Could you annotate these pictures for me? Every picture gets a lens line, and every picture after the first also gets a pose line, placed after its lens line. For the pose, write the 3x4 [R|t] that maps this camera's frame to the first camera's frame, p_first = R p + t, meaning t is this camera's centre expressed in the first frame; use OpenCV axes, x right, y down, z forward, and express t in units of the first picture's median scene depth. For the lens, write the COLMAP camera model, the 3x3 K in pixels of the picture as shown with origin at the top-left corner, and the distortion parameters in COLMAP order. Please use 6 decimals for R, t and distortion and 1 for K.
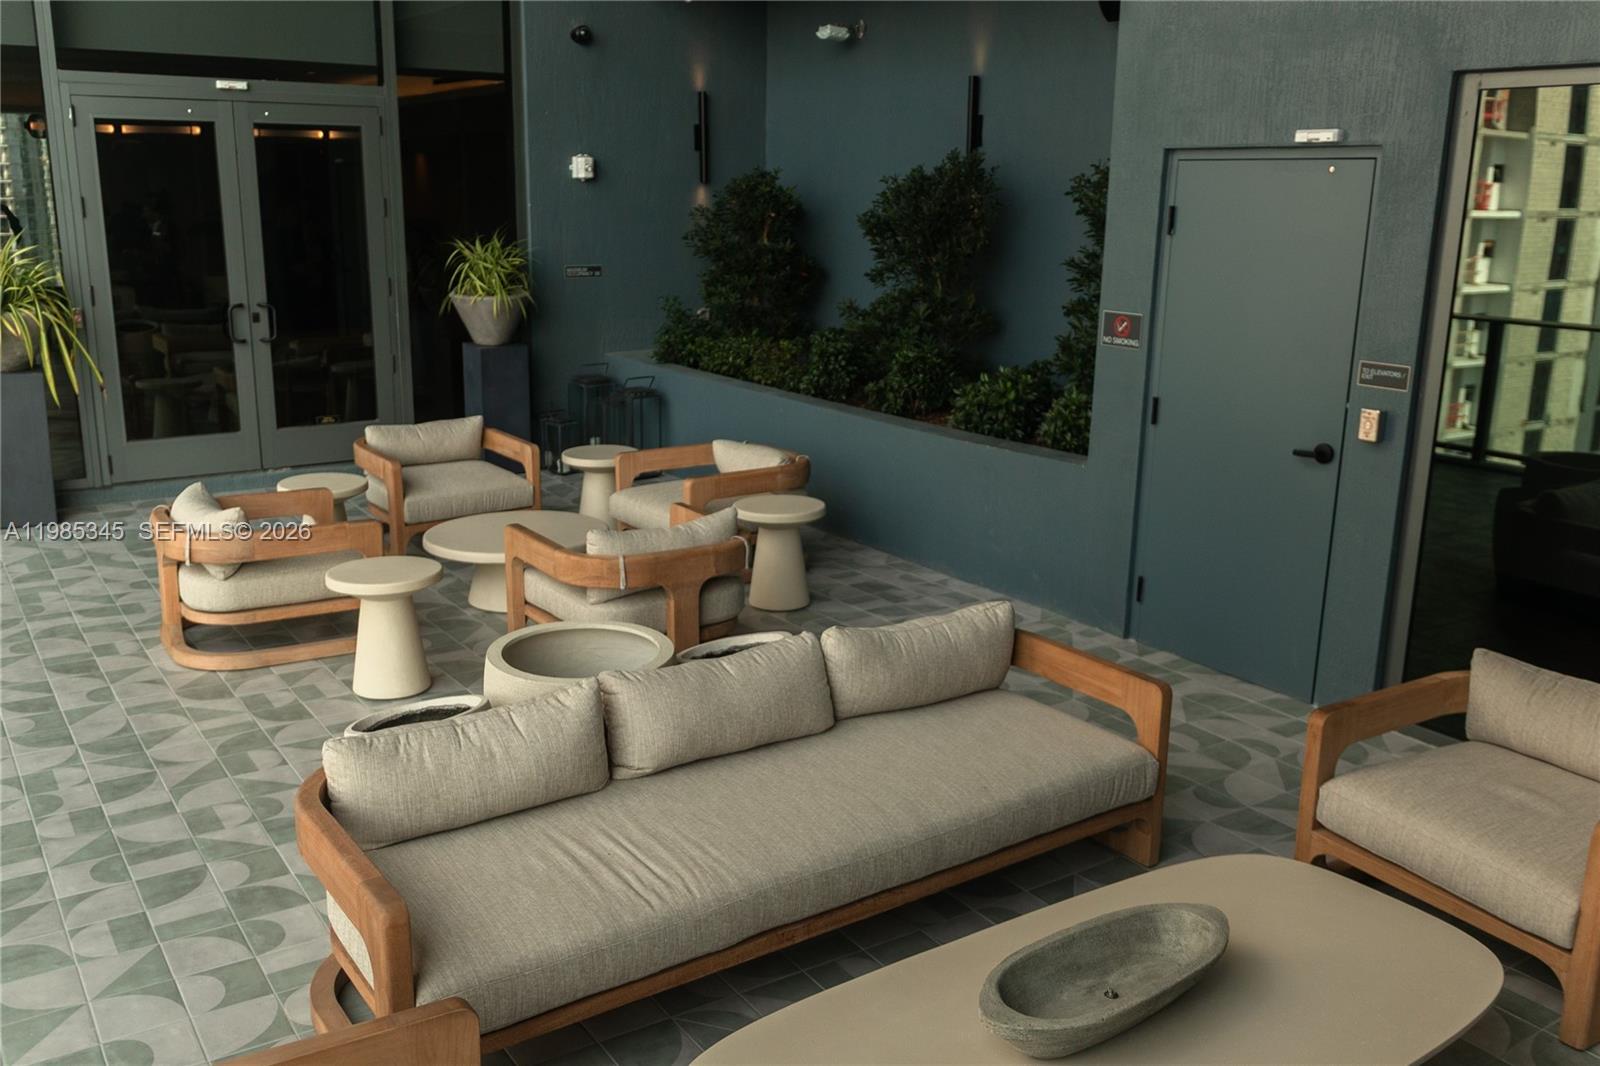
lens RADIAL K [[1343.8, 0, 769.1], [0, 1343.8, 526.2], [0, 0, 1]] dist [0.000098, 0.000251]
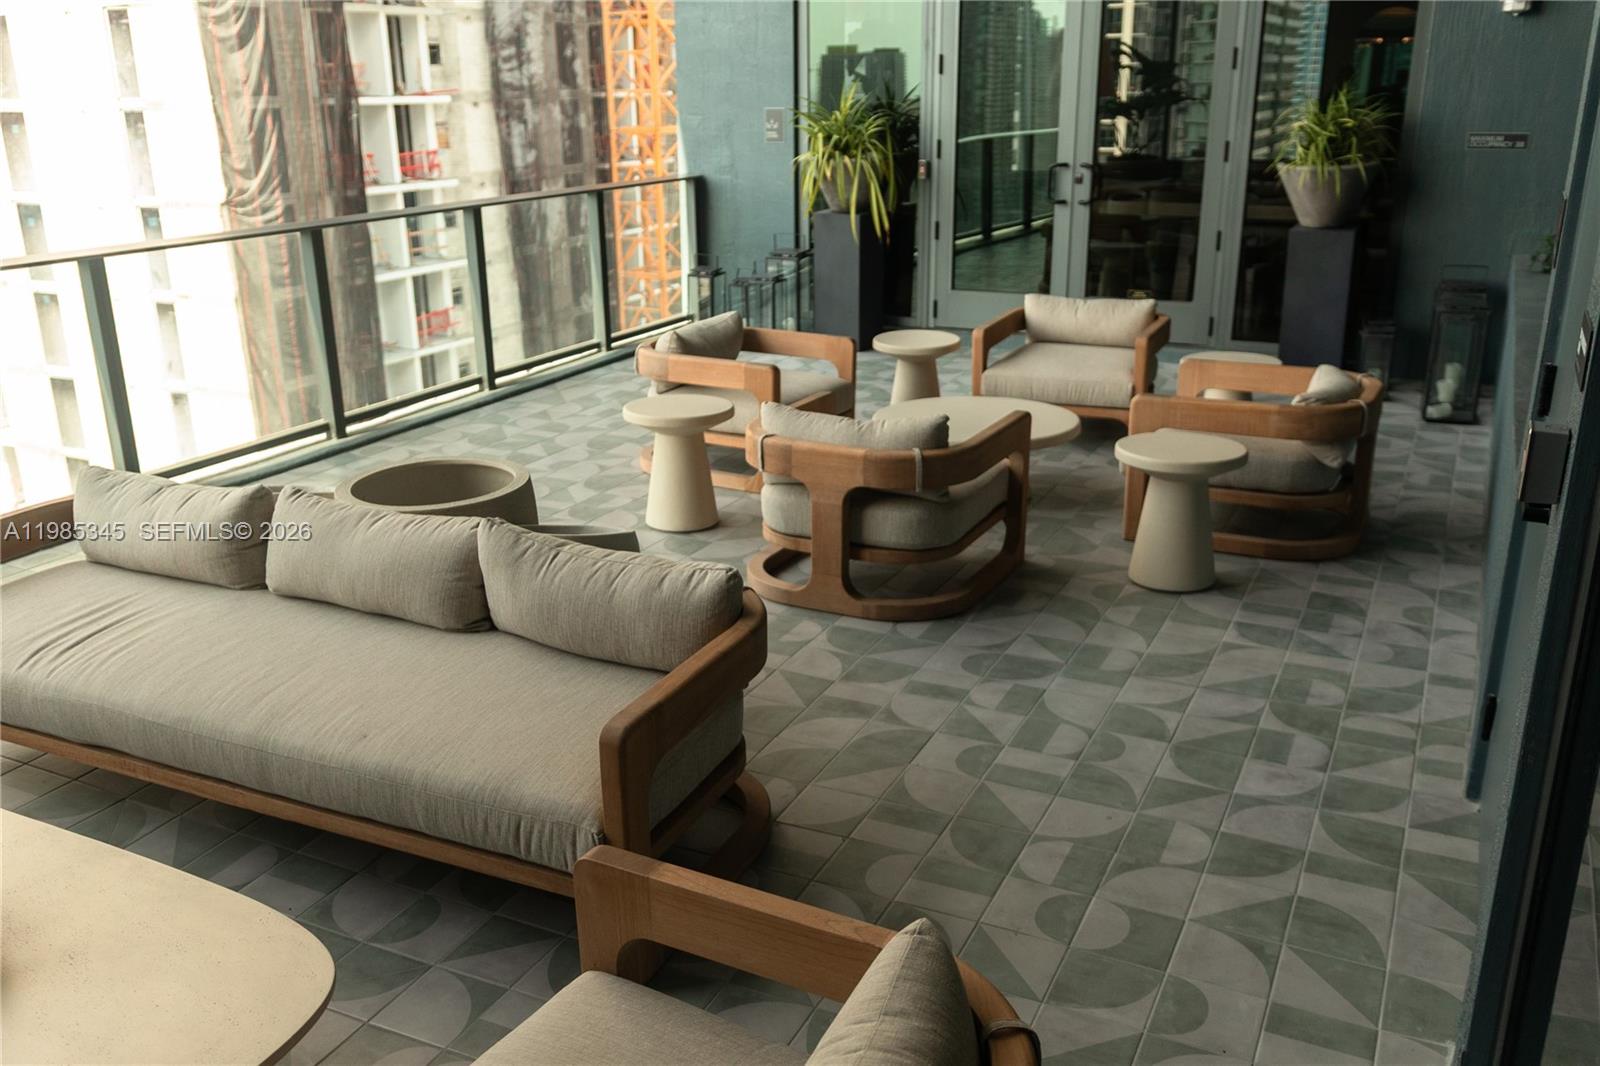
lens RADIAL K [[1343.8, 0, 807.8], [0, 1343.8, 536.8], [0, 0, 1]] dist [0.000098, 0.000251]
pose [[0.512334, 0.259134, -0.818757, 0.500288], [-0.191448, 0.963860, 0.185261, -0.063344], [0.837175, 0.061833, 0.543429, 0.428526]]
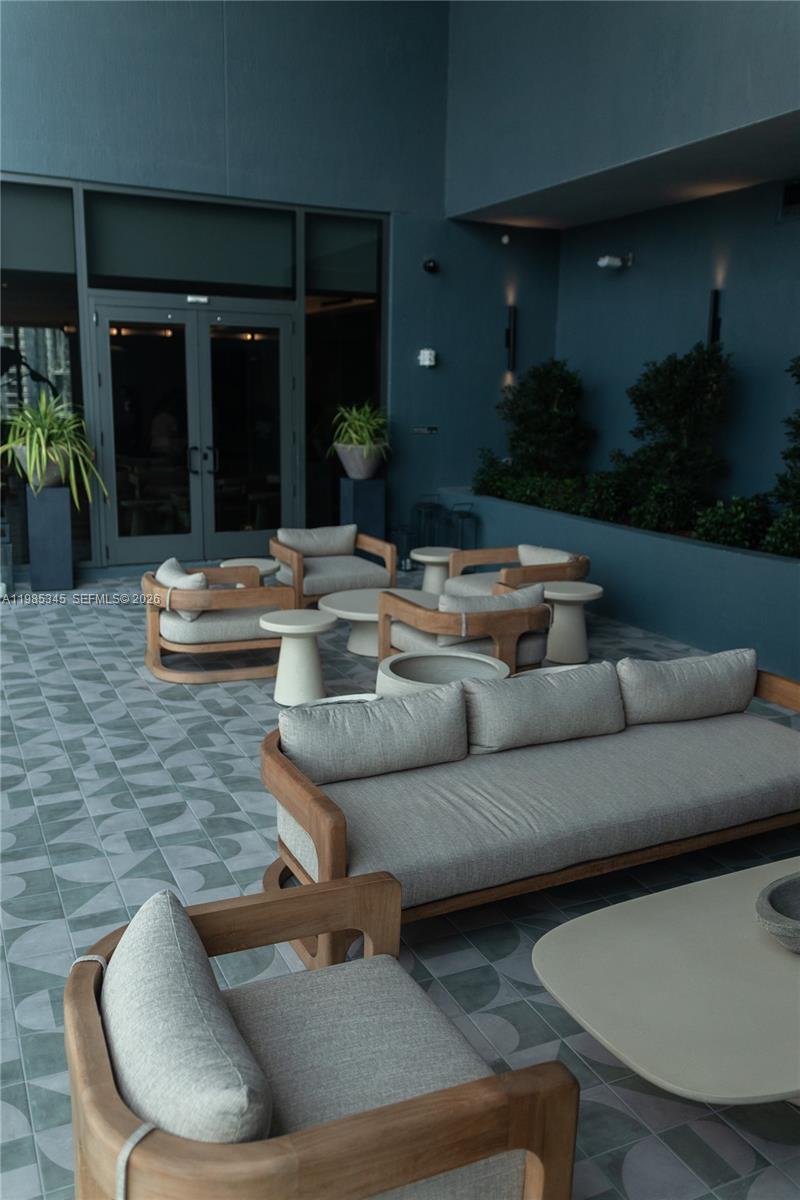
lens RADIAL K [[960.5, 0, 405.4], [0, 960.5, 596.1], [0, 0, 1]] dist [0.001116, -0.007566]
pose [[0.991142, 0.034480, -0.128251, -0.032347], [-0.039083, 0.998673, -0.033547, 0.031991], [0.126924, 0.038262, 0.991174, -0.011310]]
